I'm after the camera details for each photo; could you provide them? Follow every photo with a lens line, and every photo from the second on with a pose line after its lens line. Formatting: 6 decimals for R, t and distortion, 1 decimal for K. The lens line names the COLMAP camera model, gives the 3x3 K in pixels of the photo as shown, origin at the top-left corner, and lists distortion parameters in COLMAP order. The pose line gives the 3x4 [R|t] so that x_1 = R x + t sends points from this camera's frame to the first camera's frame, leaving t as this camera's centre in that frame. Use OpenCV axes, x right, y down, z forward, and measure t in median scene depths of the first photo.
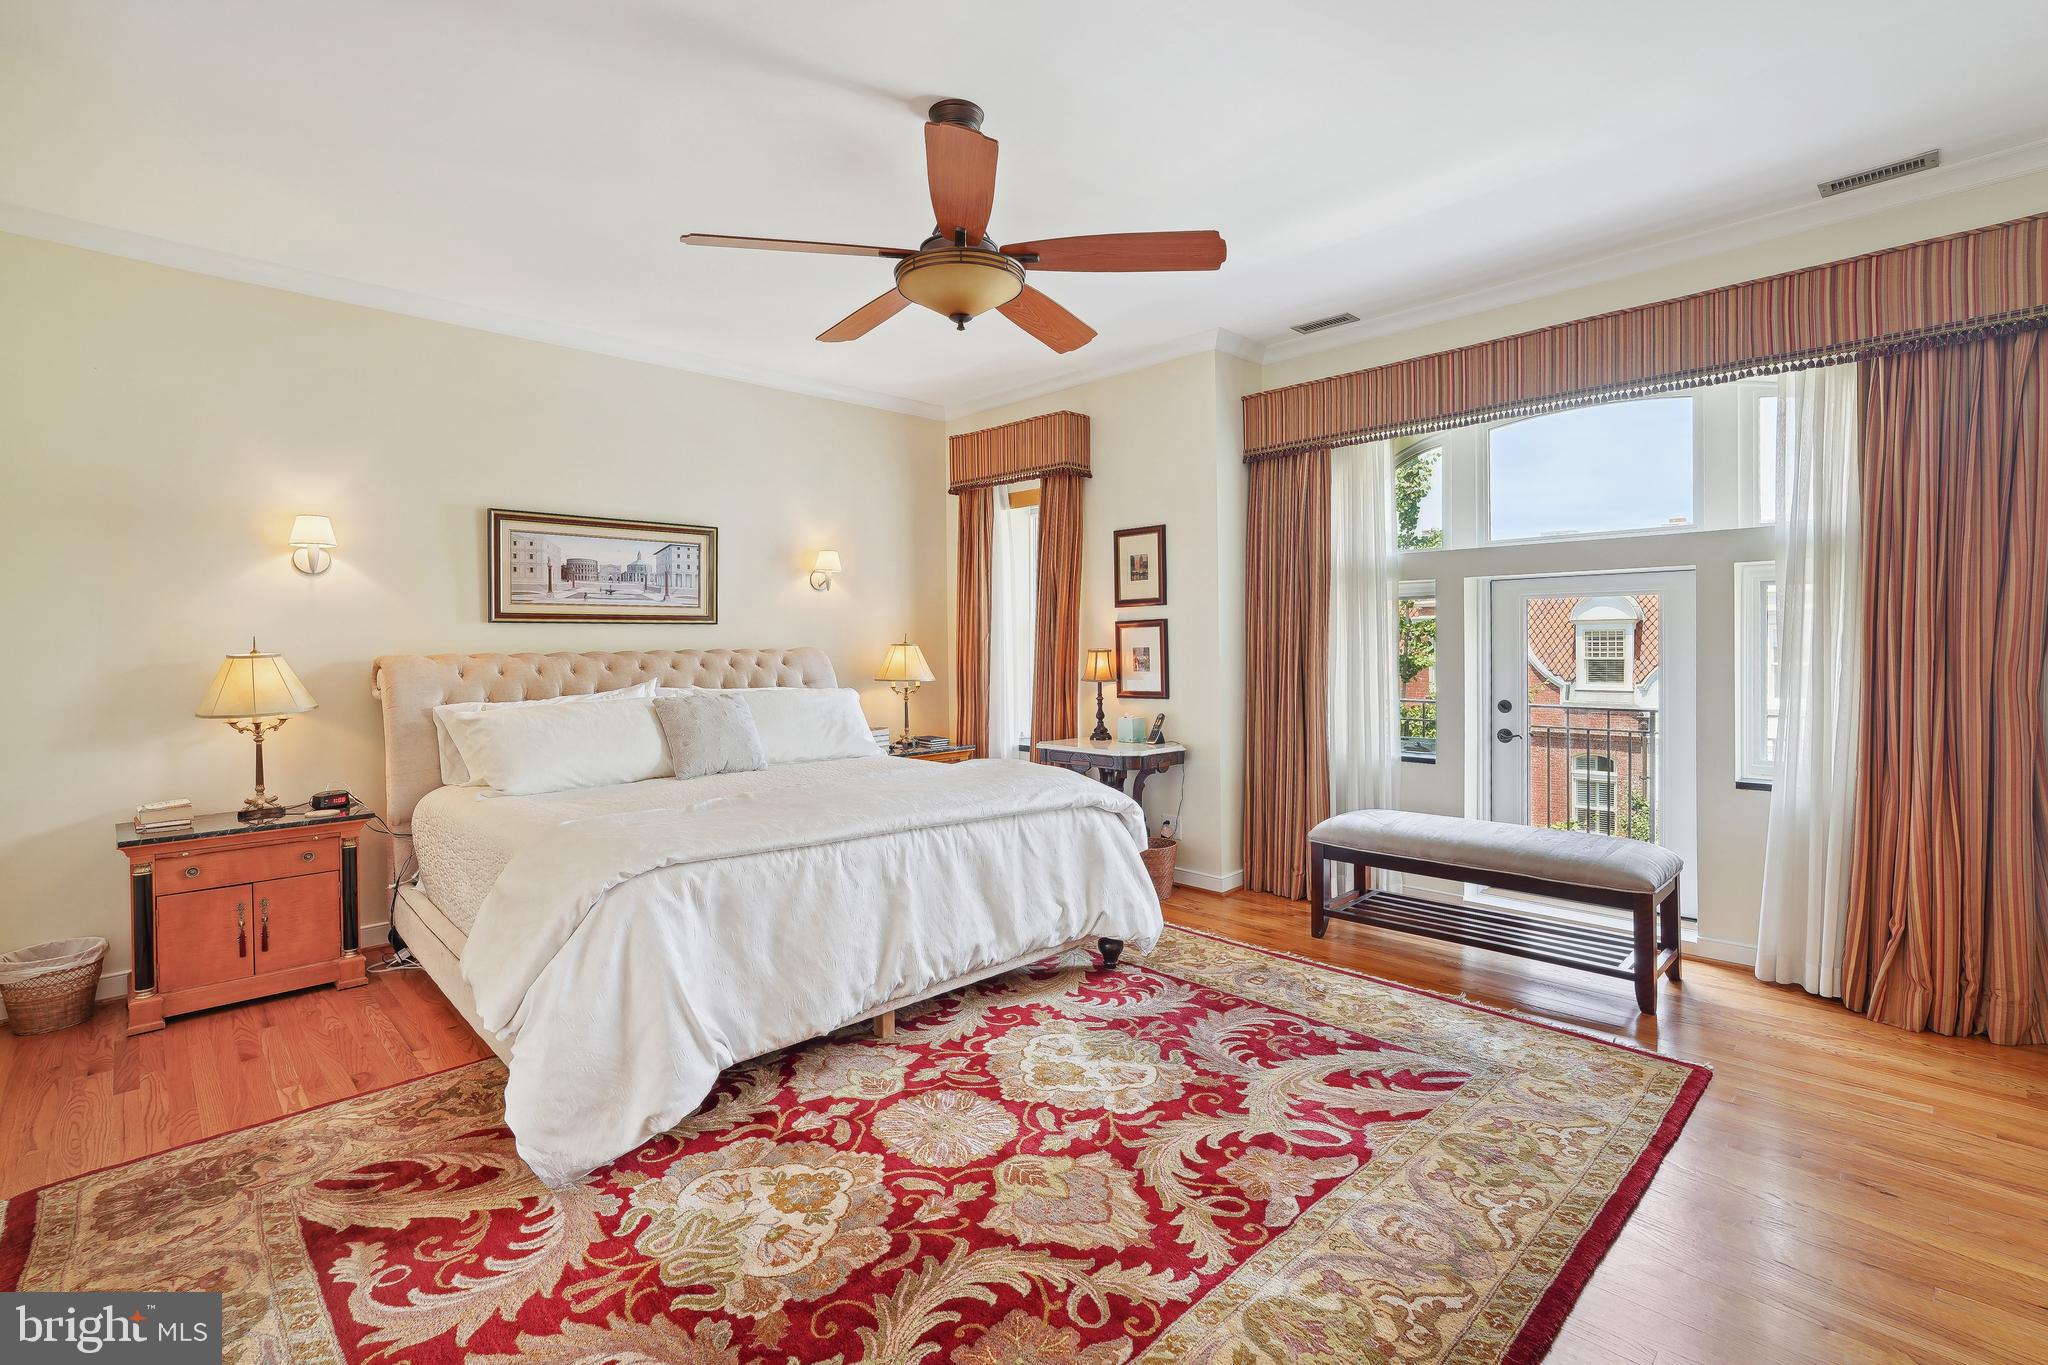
lens RADIAL K [[948.5, 0, 1050.8], [0, 948.5, 649.1], [0, 0, 1]] dist [-0.001304, 0.000662]
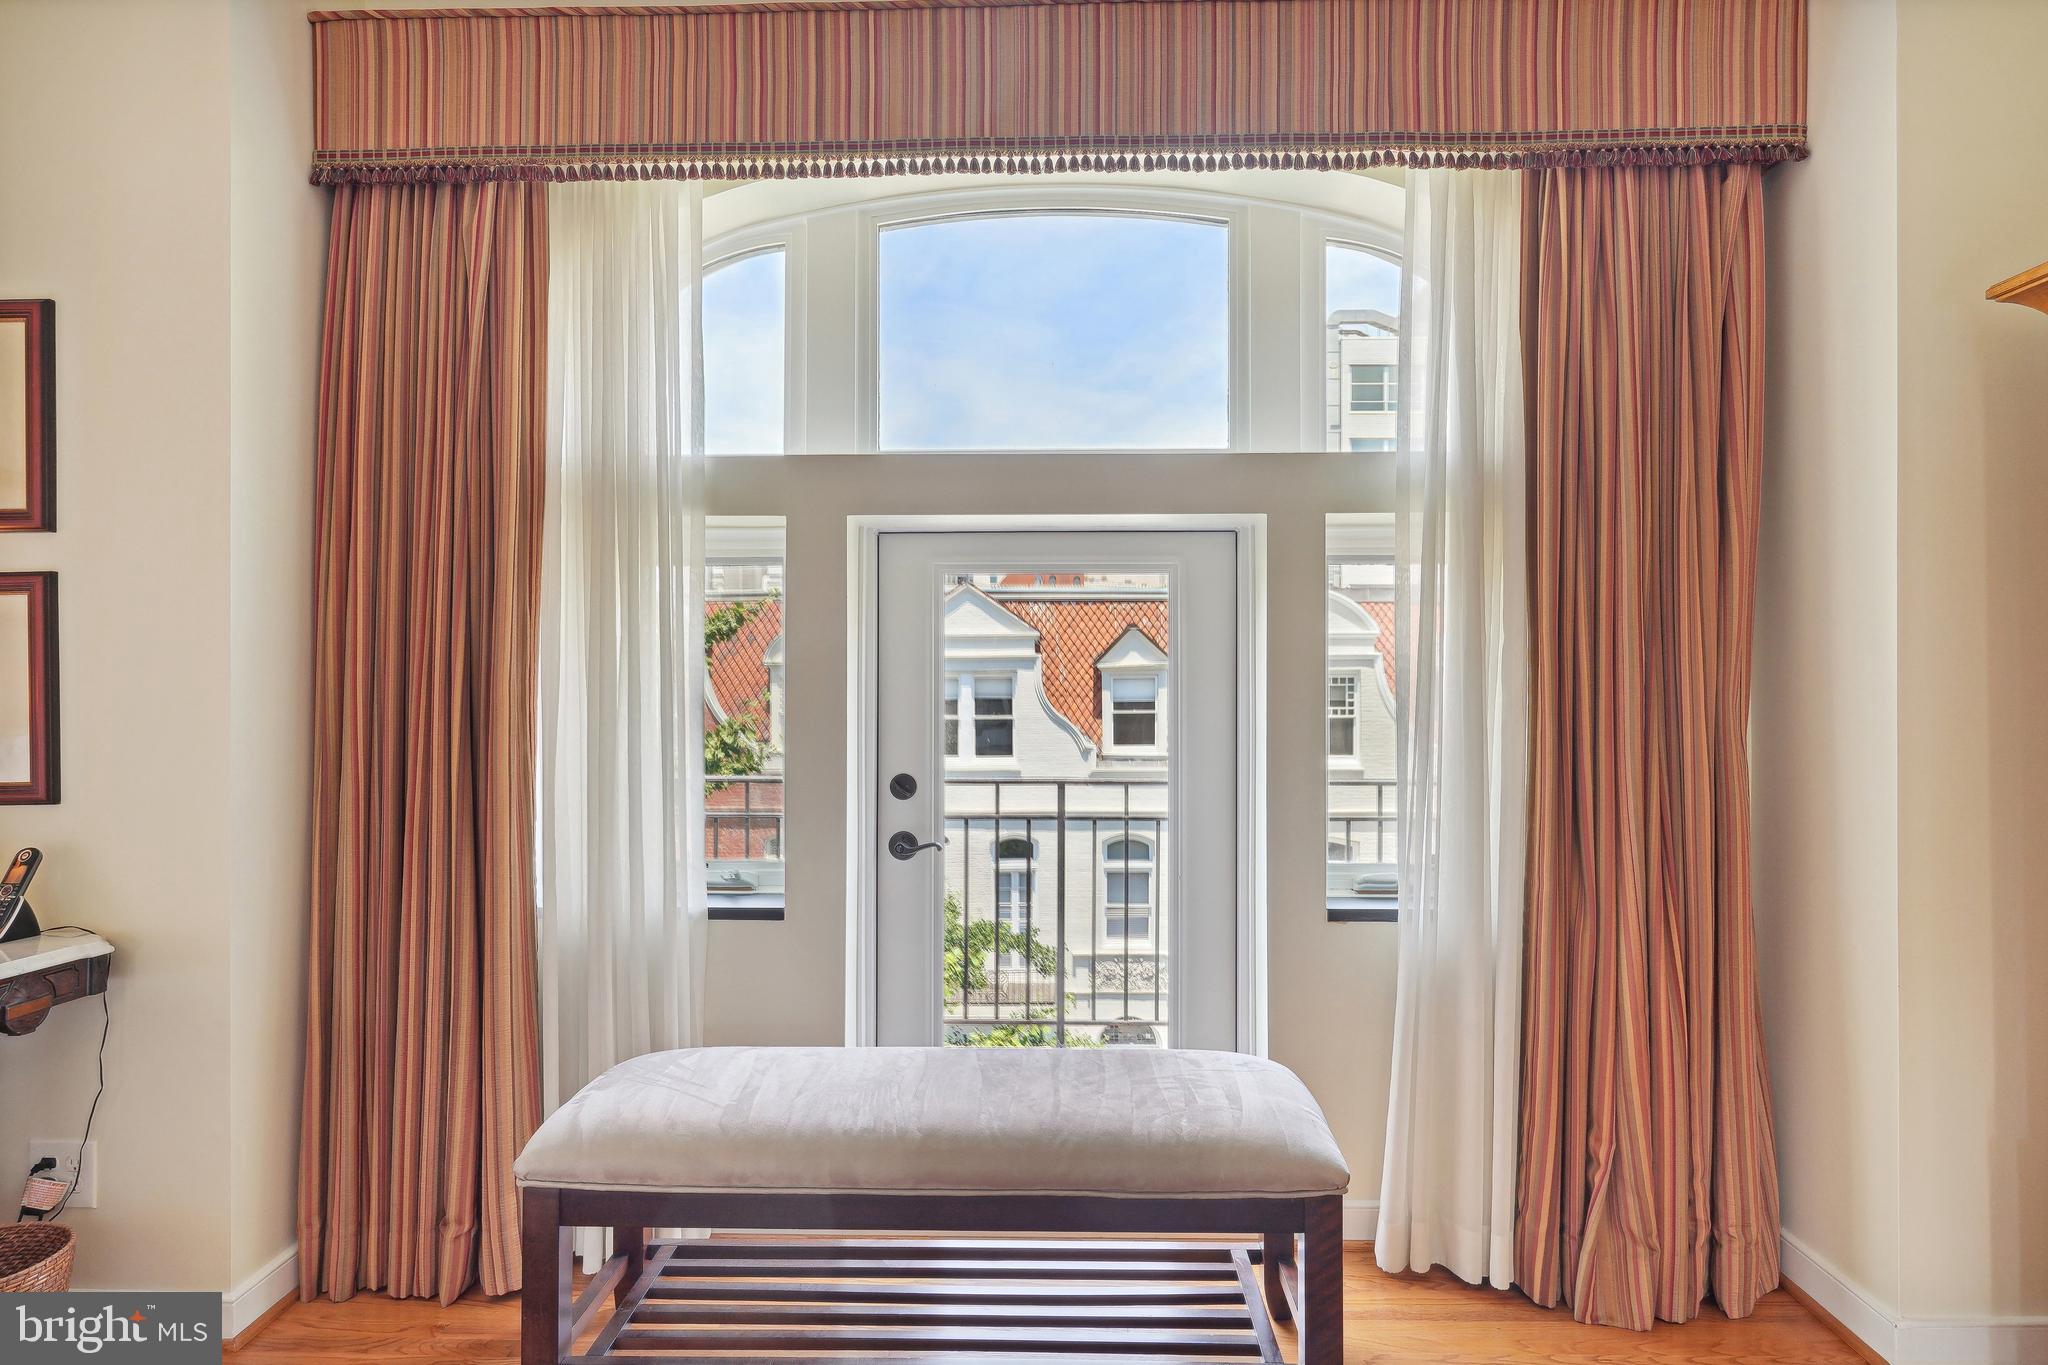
lens RADIAL K [[1212.5, 0, 1020.7], [0, 1212.5, 689.1], [0, 0, 1]] dist [-0.002735, 0.000800]
pose [[0.729327, 0.013577, 0.684031, 0.126832], [-0.002732, 0.999853, -0.016932, 0.028459], [-0.684160, 0.010481, 0.729257, 0.713811]]
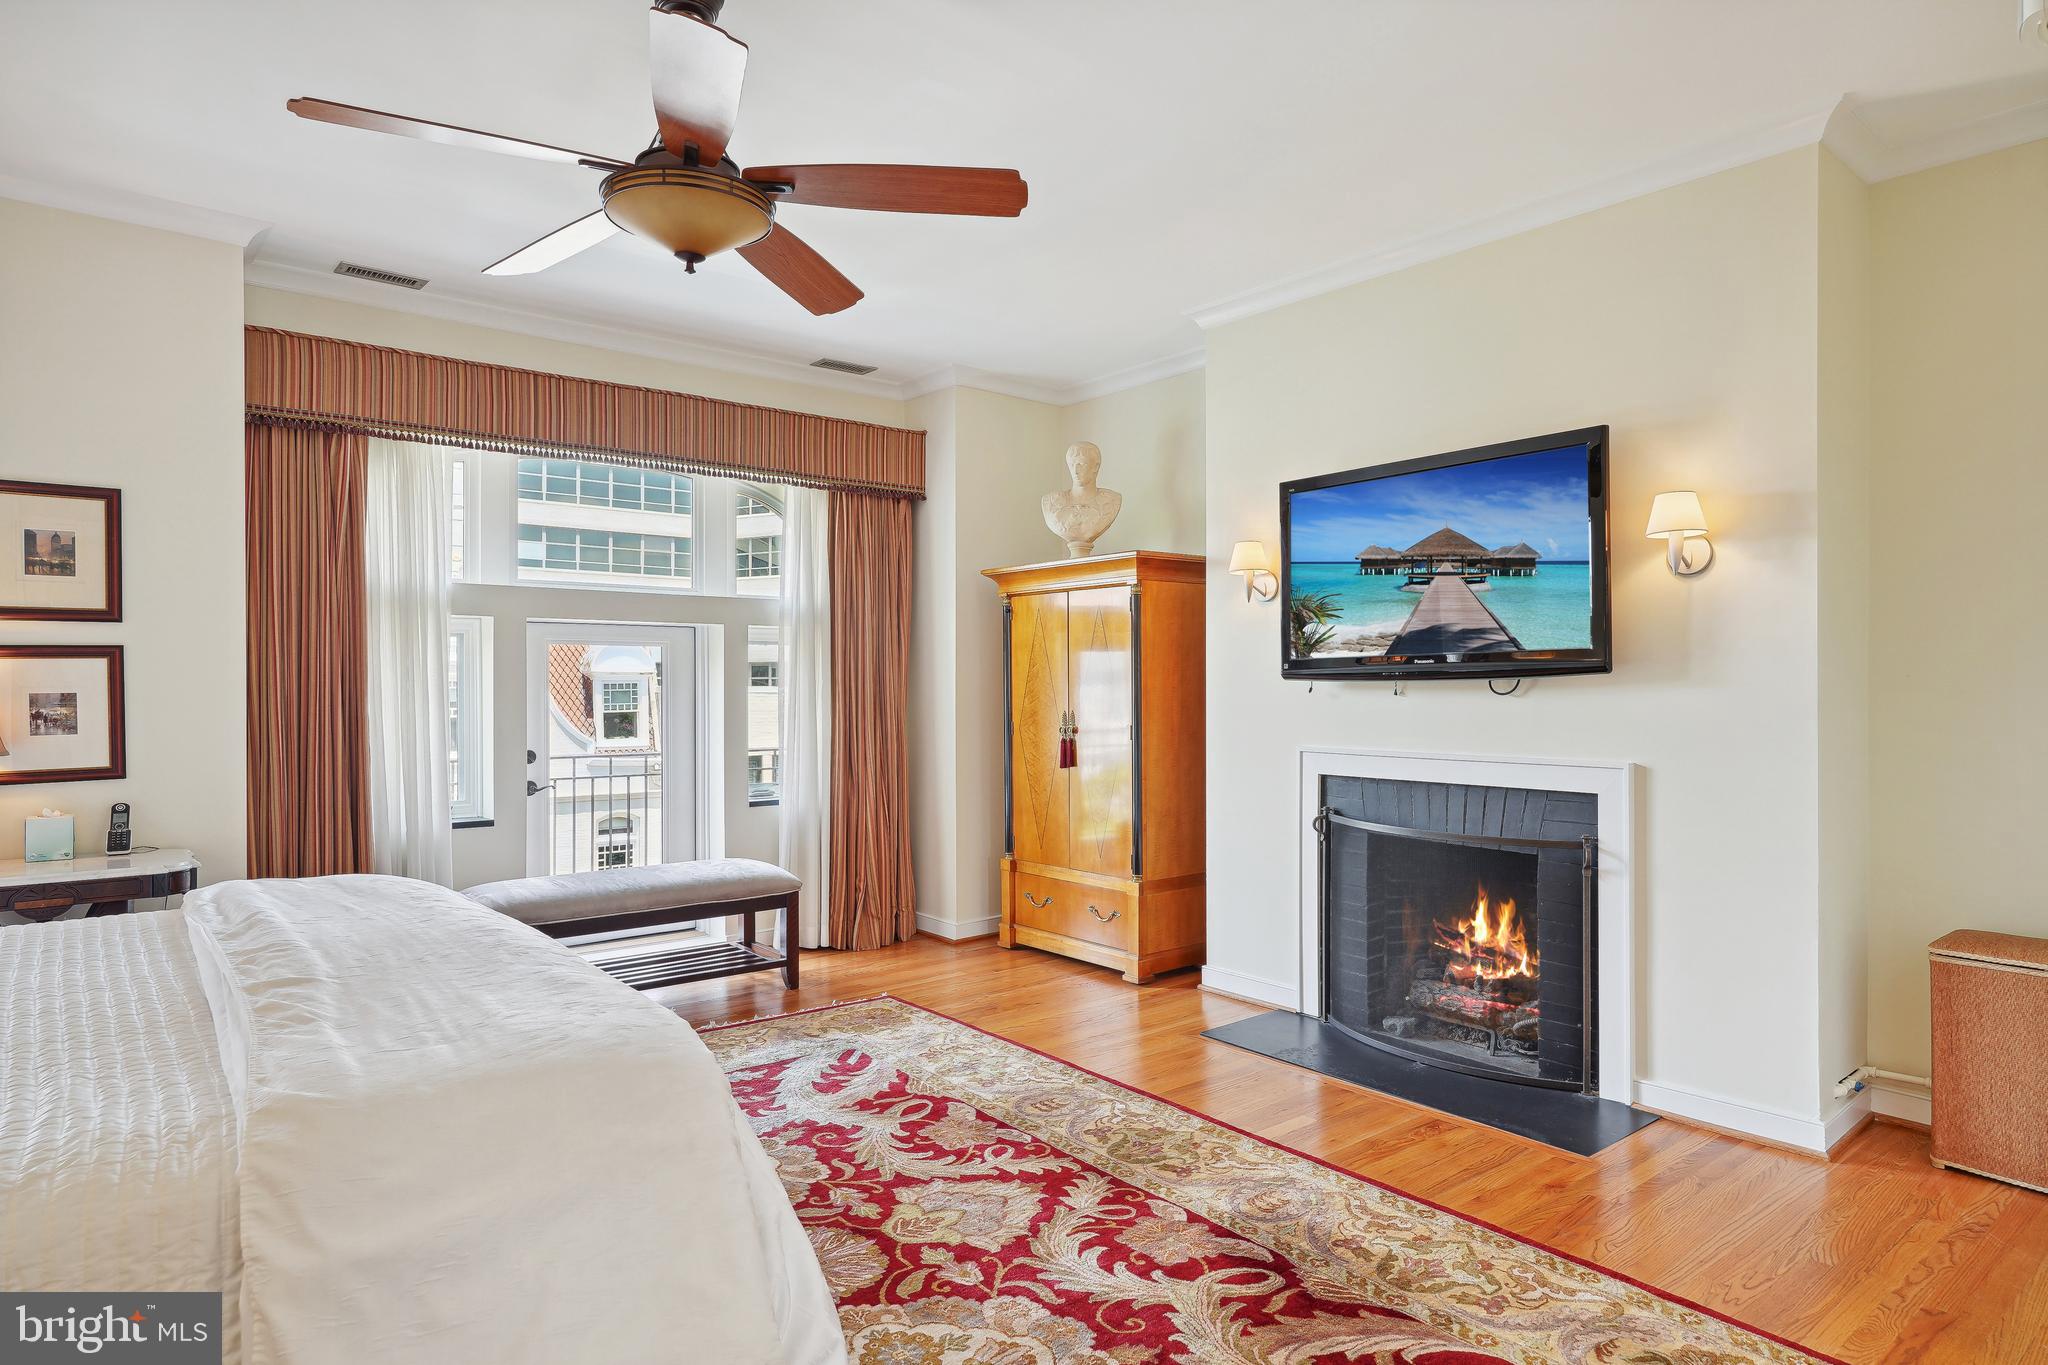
lens RADIAL K [[1179.3, 0, 1024.0], [0, 1179.3, 682.5], [0, 0, 1]] dist [-0.019185, 0.000288]
pose [[0.091394, 0.016410, 0.995680, -0.919924], [0.011037, 0.999786, -0.017491, 0.017841], [-0.995754, 0.012587, 0.091193, 0.589951]]
